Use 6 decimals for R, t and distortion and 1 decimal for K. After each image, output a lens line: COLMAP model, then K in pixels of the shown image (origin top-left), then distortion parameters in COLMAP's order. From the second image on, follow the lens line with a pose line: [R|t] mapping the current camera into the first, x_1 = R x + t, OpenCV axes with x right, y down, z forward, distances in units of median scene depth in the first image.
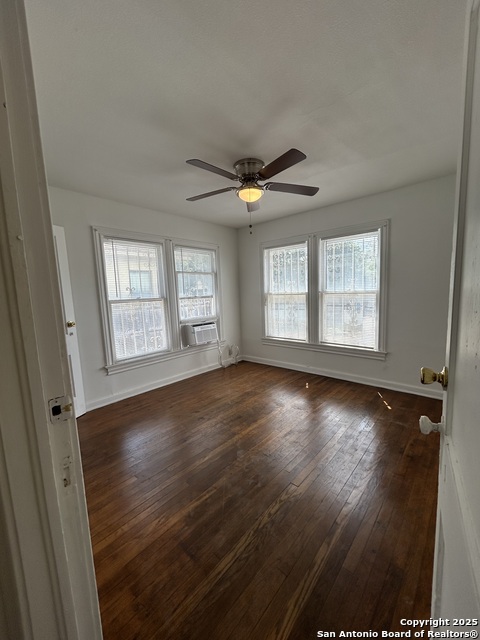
lens RADIAL K [[259.0, 0, 241.0], [0, 259.0, 319.9], [0, 0, 1]] dist [0.001225, 0.000192]
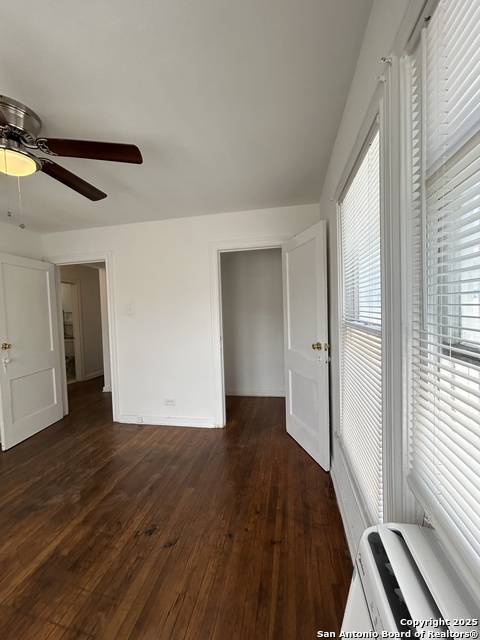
lens RADIAL K [[259.0, 0, 241.0], [0, 259.0, 319.9], [0, 0, 1]] dist [0.001225, 0.000192]
pose [[-0.857392, 0.086763, -0.507299, -0.058306], [0.006375, 0.987402, 0.158101, -0.154285], [0.514625, 0.132320, -0.847144, 1.266728]]
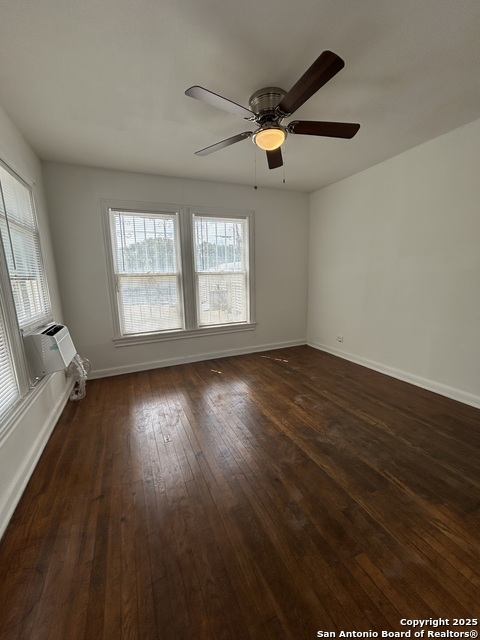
lens RADIAL K [[259.0, 0, 241.0], [0, 259.0, 319.9], [0, 0, 1]] dist [0.001225, 0.000192]
pose [[0.413999, -0.134136, 0.900340, -0.559661], [0.114655, 0.988890, 0.094607, -0.010710], [-0.903028, 0.064062, 0.424779, 0.542363]]
